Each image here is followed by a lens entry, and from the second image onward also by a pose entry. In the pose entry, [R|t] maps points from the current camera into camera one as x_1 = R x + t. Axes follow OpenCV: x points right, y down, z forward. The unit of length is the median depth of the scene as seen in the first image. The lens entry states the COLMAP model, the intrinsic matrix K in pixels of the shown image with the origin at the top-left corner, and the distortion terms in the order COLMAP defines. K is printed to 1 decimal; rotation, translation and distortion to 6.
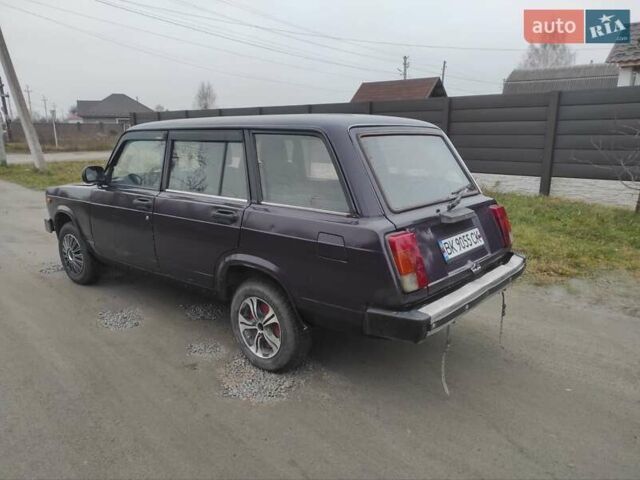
lens RADIAL K [[461.2, 0, 323.7], [0, 461.2, 286.8], [0, 0, 1]] dist [0.031678, -0.007455]
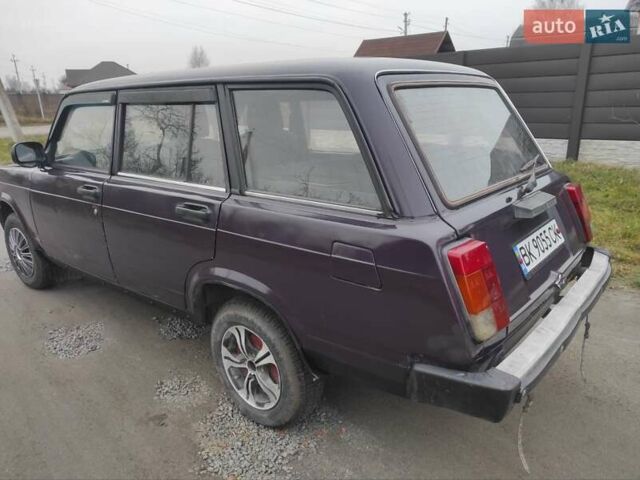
lens RADIAL K [[461.2, 0, 325.6], [0, 461.2, 280.0], [0, 0, 1]] dist [0.031678, -0.007455]
pose [[0.999700, -0.024495, 0.000001, -0.018300], [0.024460, 0.998290, 0.053091, -0.078856], [-0.001301, -0.053075, 0.998590, 0.282427]]
